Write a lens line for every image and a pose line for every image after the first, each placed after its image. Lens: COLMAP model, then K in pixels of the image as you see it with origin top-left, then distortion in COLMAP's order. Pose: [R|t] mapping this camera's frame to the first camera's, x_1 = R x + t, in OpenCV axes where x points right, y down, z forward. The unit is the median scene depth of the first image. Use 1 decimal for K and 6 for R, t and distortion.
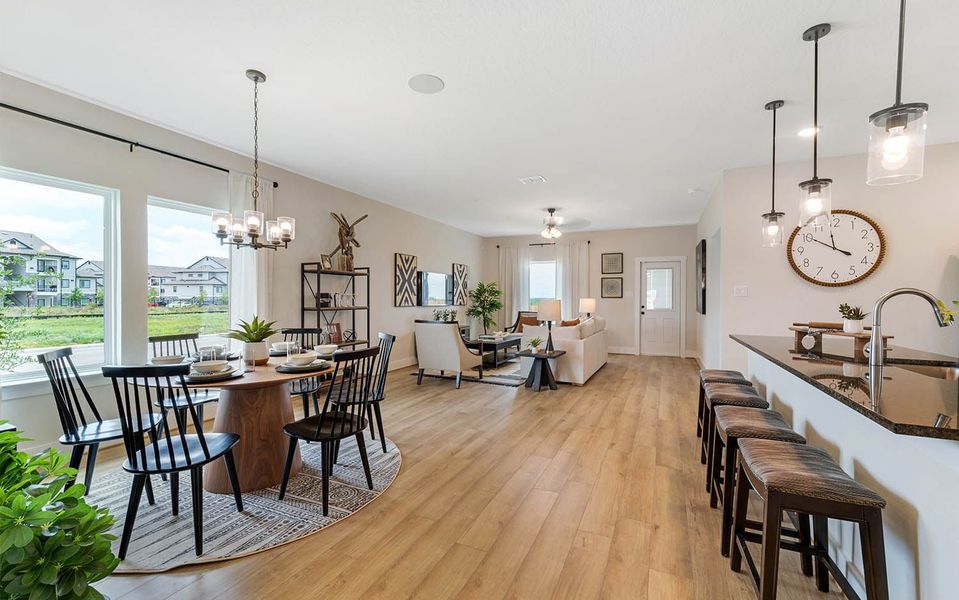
lens RADIAL K [[393.1, 0, 486.8], [0, 393.1, 302.0], [0, 0, 1]] dist [0.003582, 0.000120]
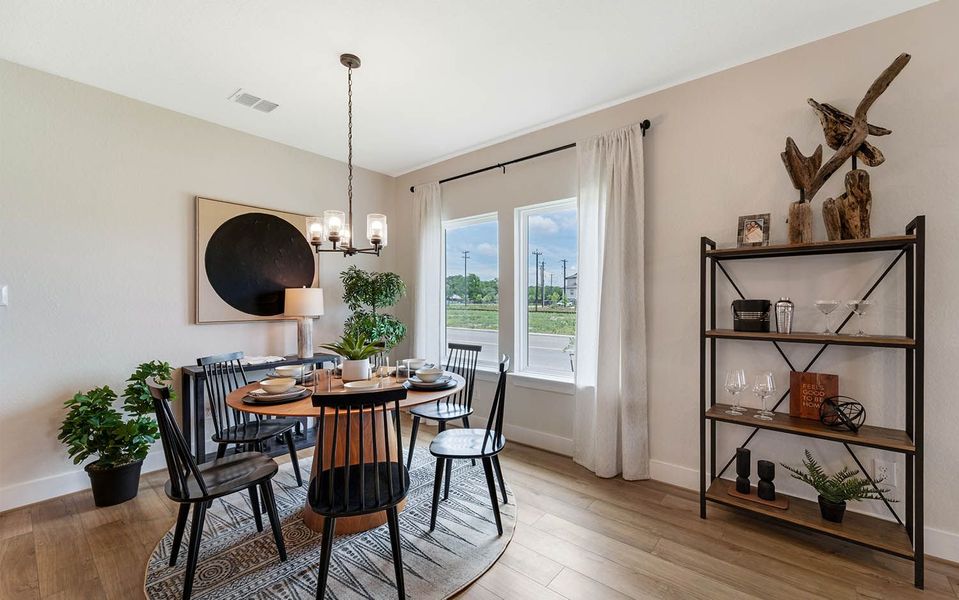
lens RADIAL K [[393.1, 0, 486.8], [0, 393.1, 302.0], [0, 0, 1]] dist [0.003582, 0.000120]
pose [[-0.263277, -0.001822, -0.964718, 0.106861], [-0.011444, 0.999934, 0.001235, -0.017659], [0.964652, 0.011365, -0.263281, 0.841037]]
